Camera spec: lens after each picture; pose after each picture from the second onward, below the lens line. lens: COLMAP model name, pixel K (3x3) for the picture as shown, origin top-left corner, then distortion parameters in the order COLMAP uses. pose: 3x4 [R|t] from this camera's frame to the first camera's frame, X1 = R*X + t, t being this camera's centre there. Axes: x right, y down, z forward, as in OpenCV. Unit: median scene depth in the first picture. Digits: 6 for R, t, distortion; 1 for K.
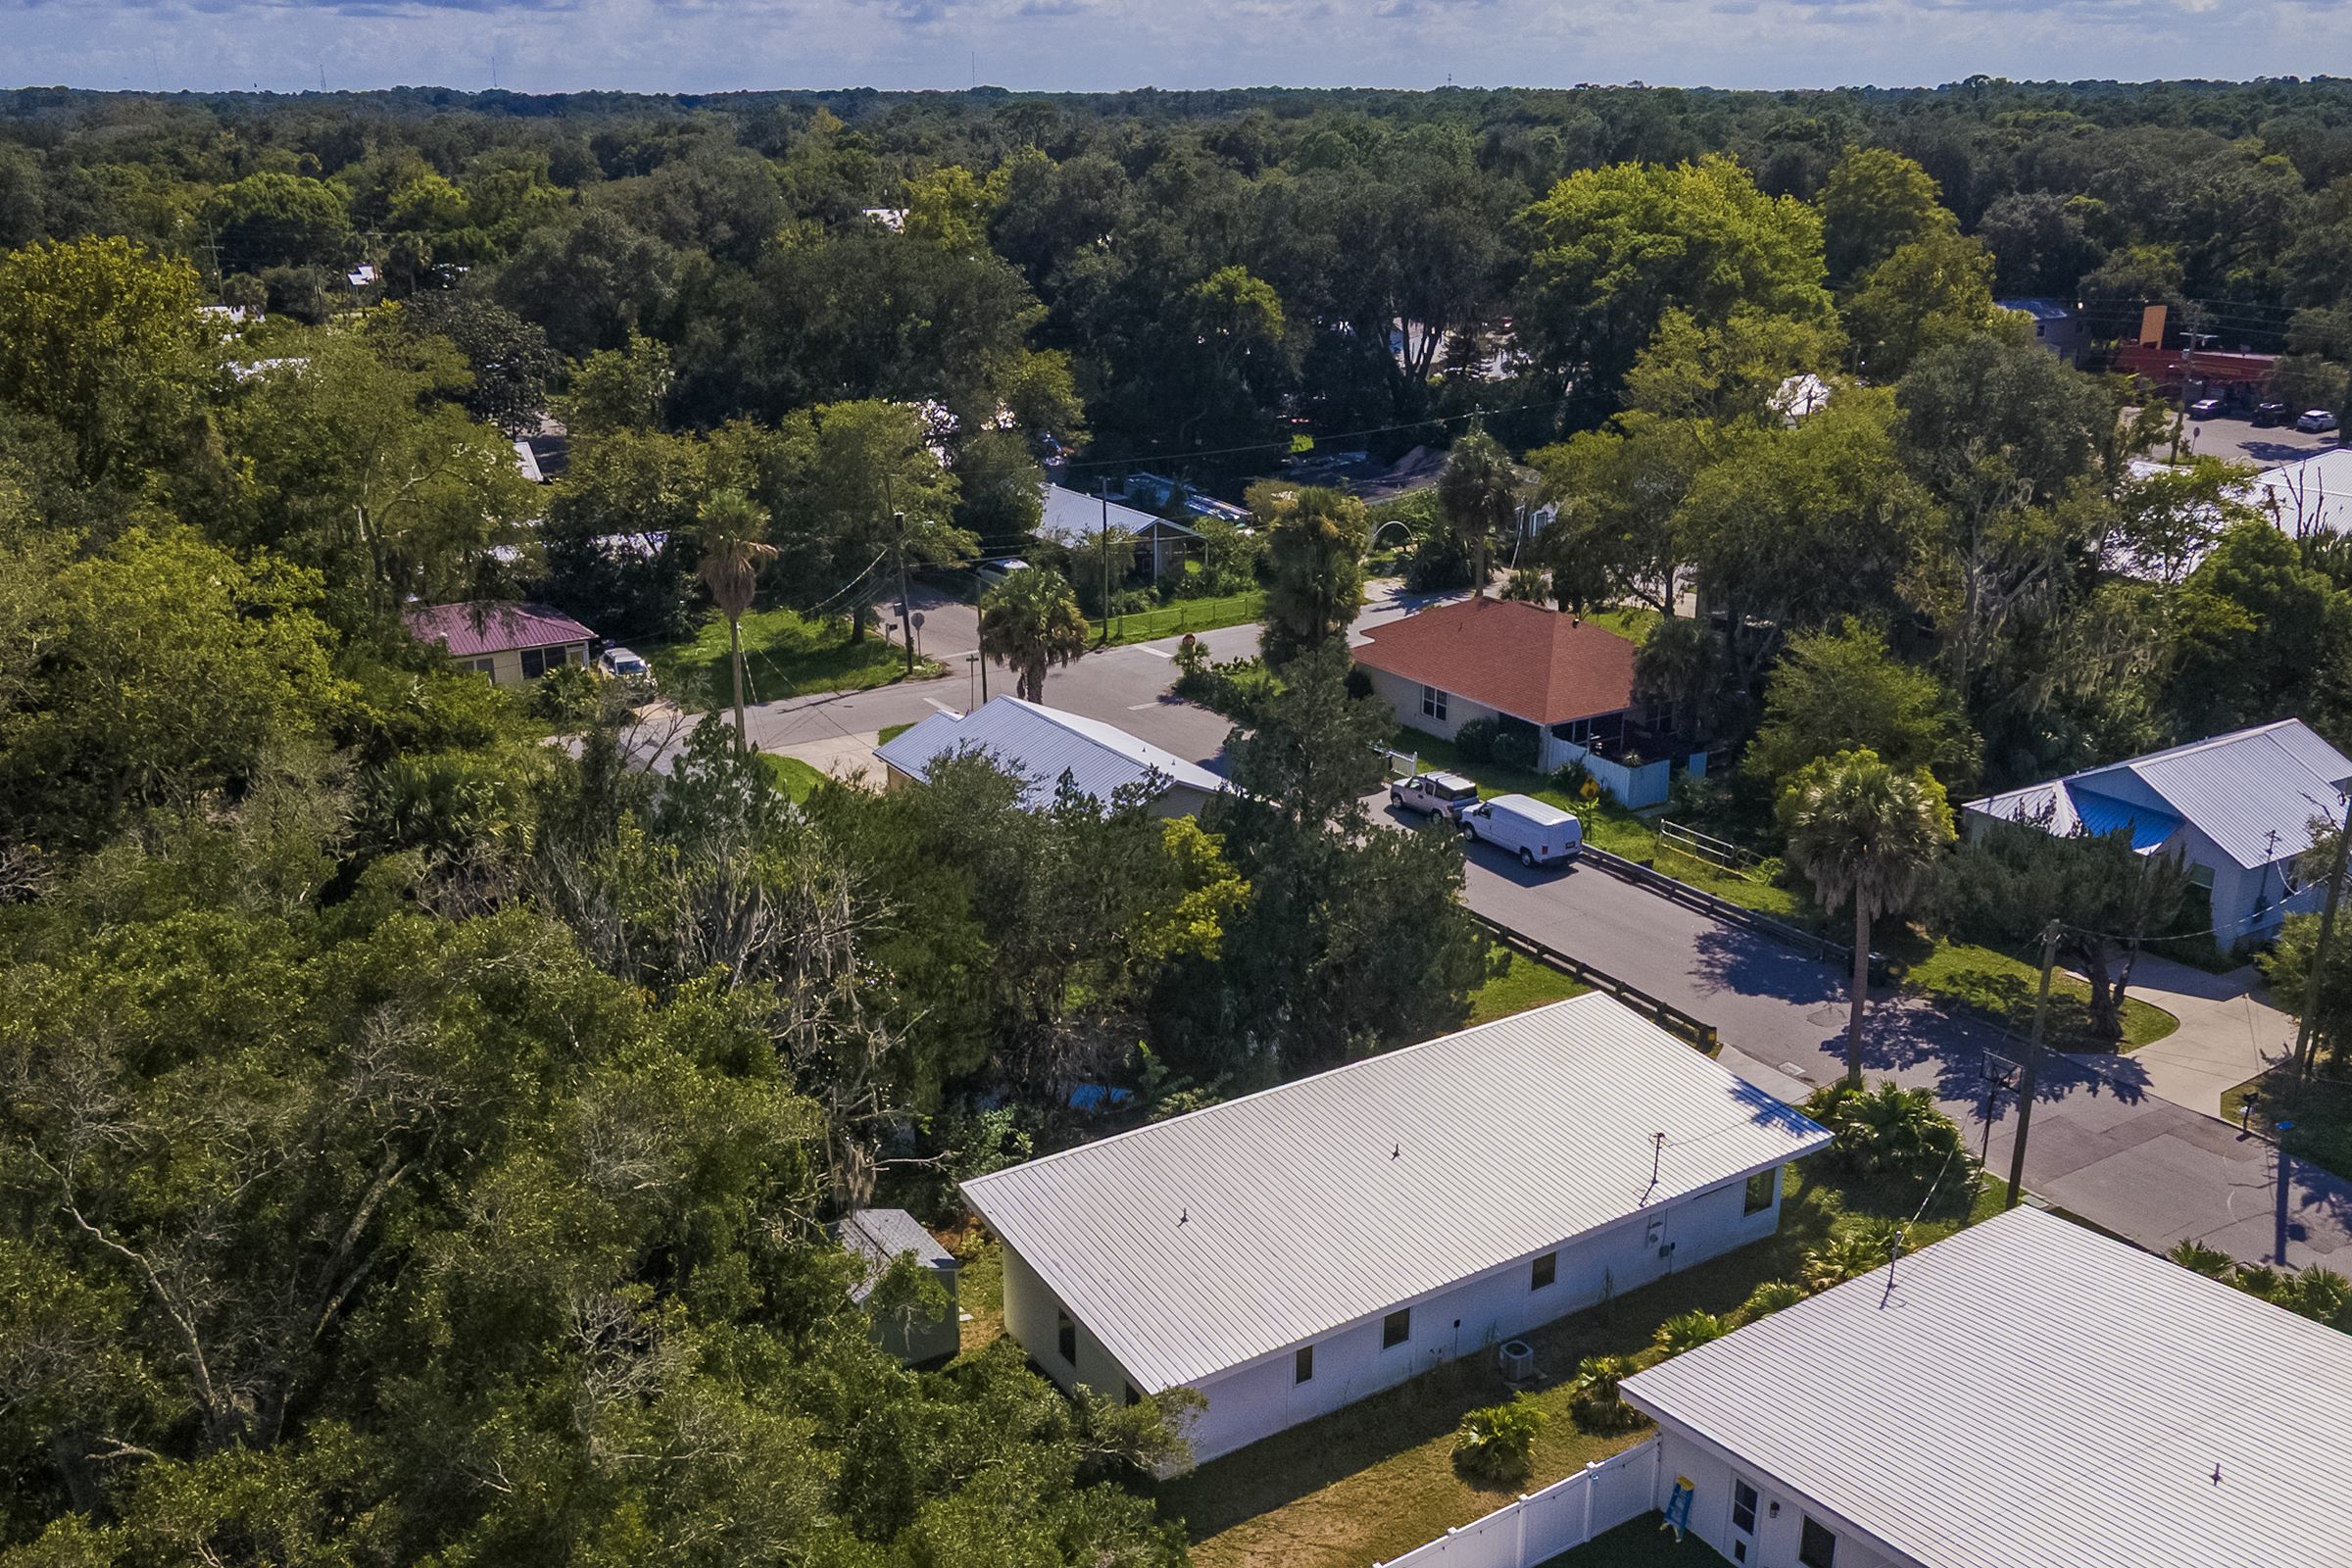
lens RADIAL K [[2069.3, 0, 1170.8], [0, 2069.3, 777.9], [0, 0, 1]] dist [0.014583, 0.014968]
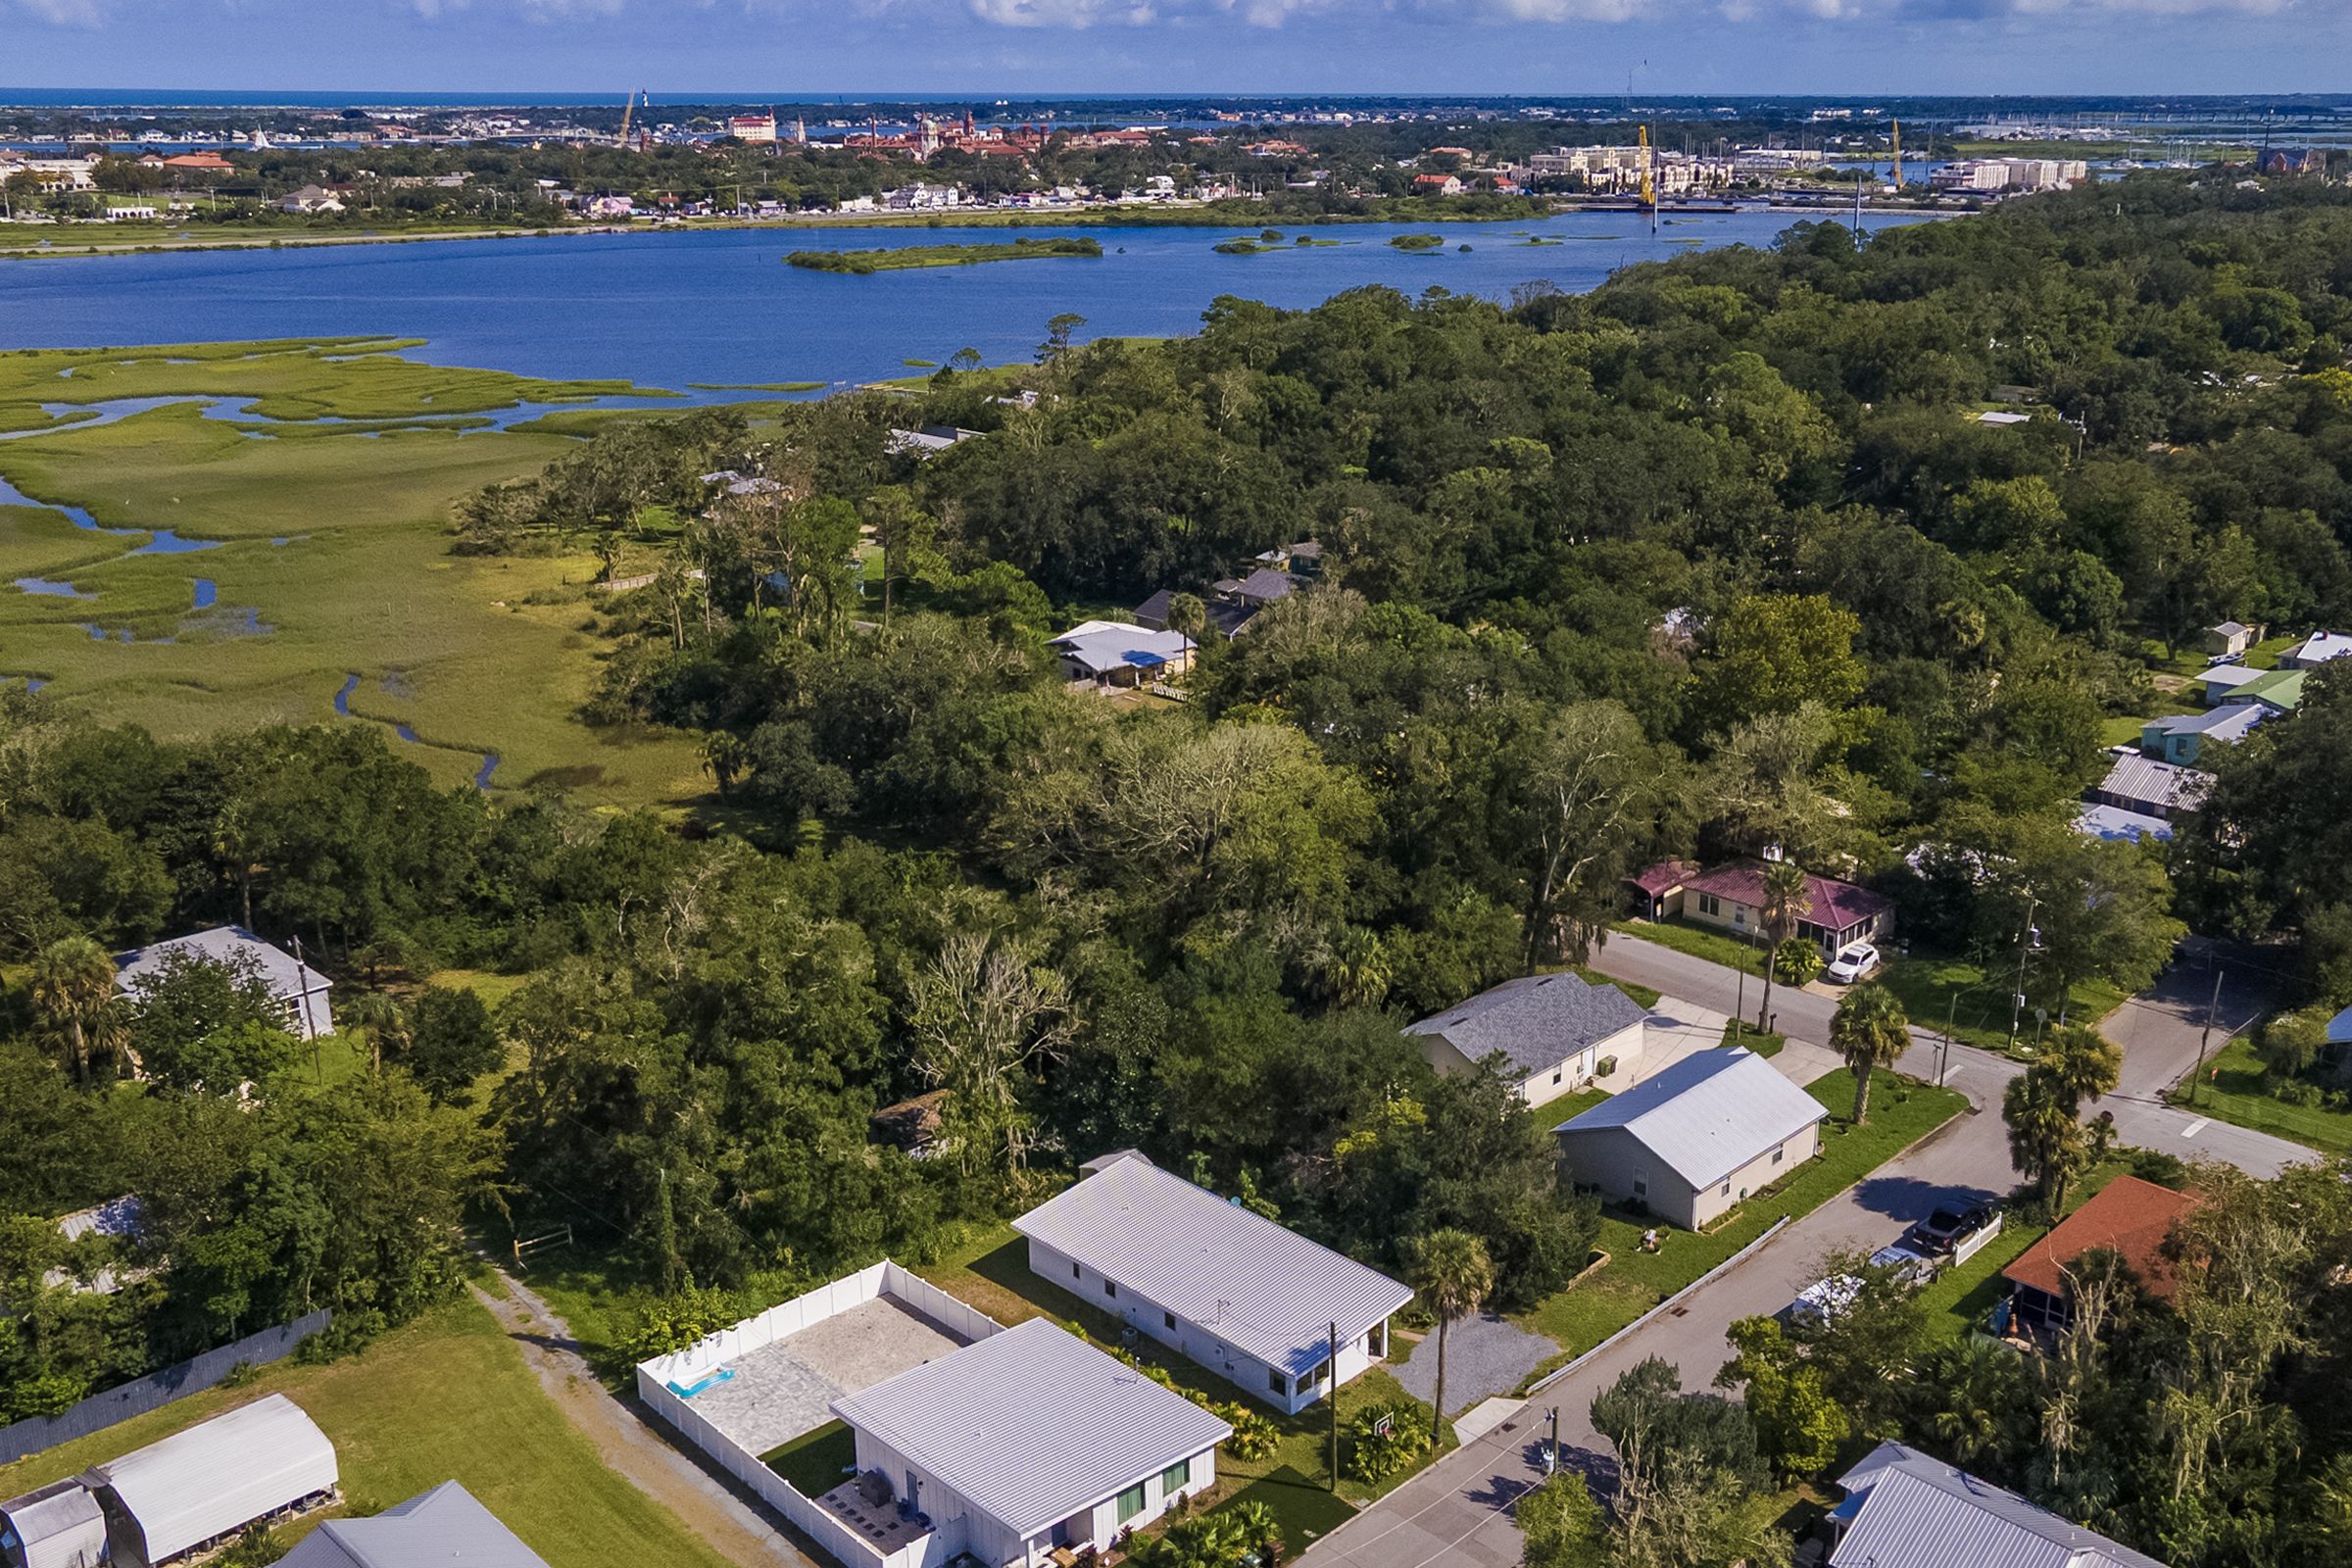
lens RADIAL K [[2163.4, 0, 1304.6], [0, 2163.4, 748.0], [0, 0, 1]] dist [0.030305, -0.011572]
pose [[0.242740, 0.279450, -0.928970, 1.412540], [-0.301779, 0.931849, 0.201461, -0.533014], [0.921958, 0.231441, 0.310529, 0.203868]]
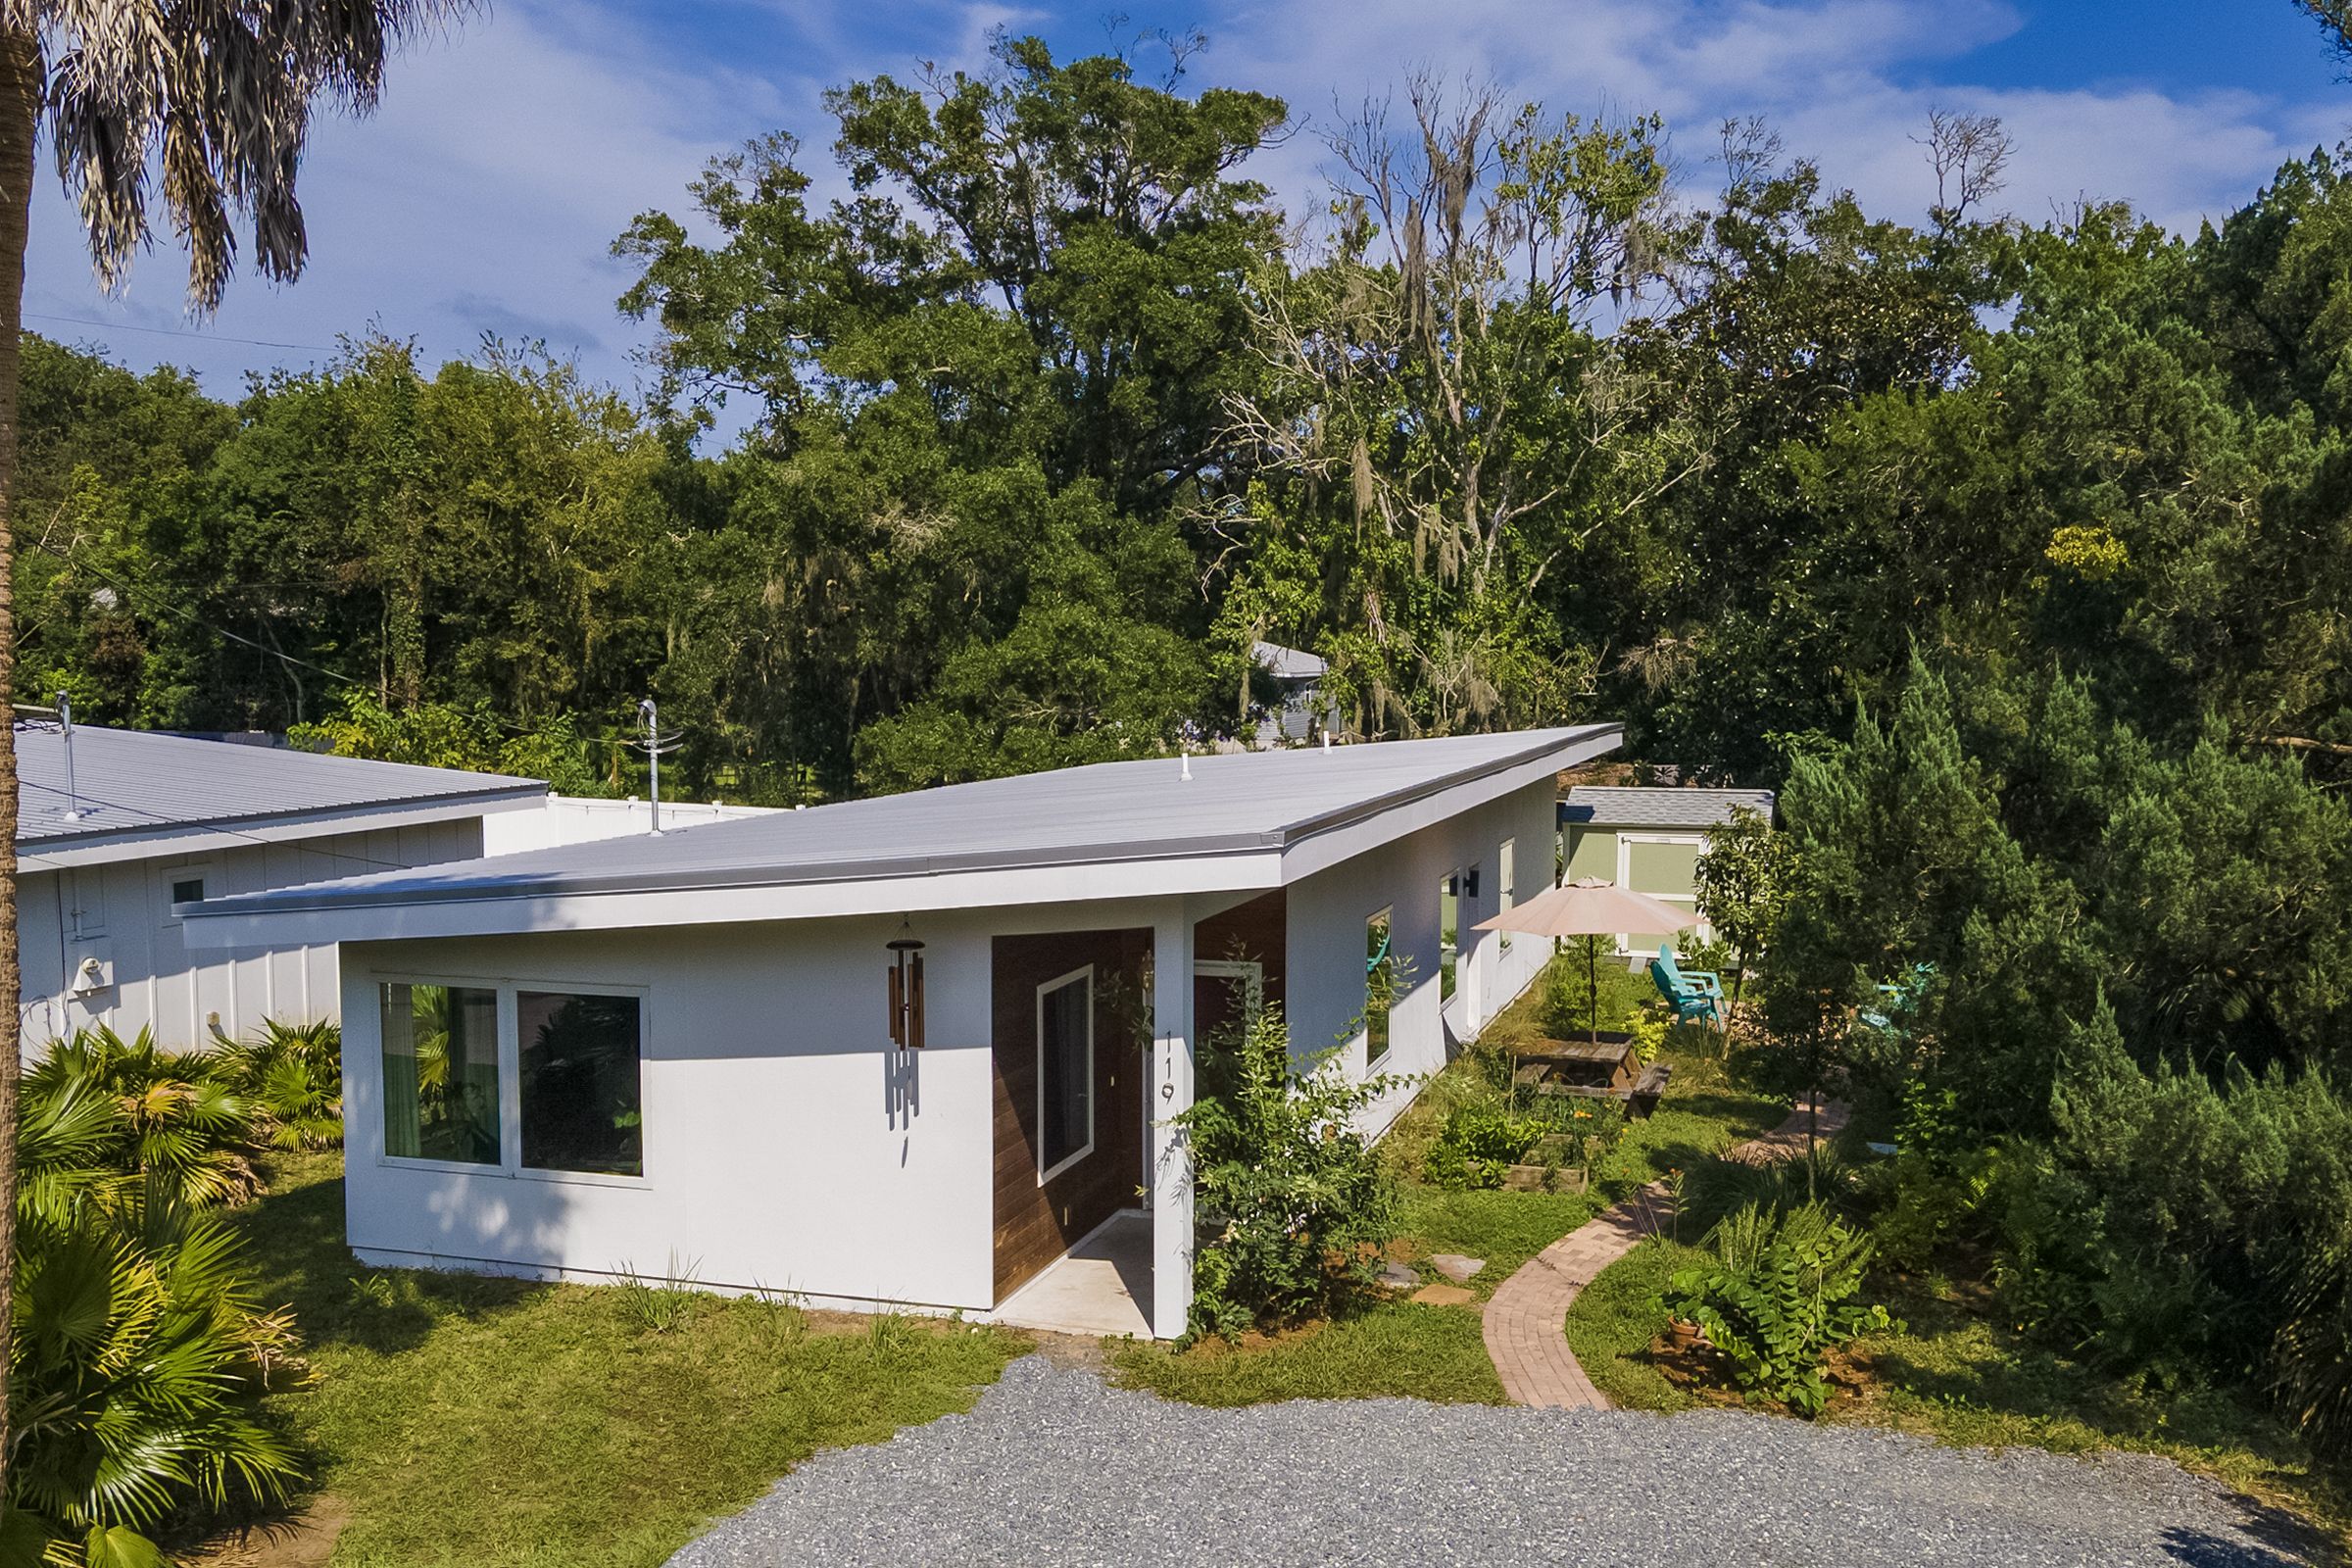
lens RADIAL K [[2179.7, 0, 1225.3], [0, 2179.7, 825.9], [0, 0, 1]] dist [-0.001977, -0.079025]
pose [[-0.752271, 0.046787, -0.657190, 0.294564], [-0.210896, 0.927894, 0.307468, 0.026806], [0.624188, 0.369898, -0.688161, 0.939205]]
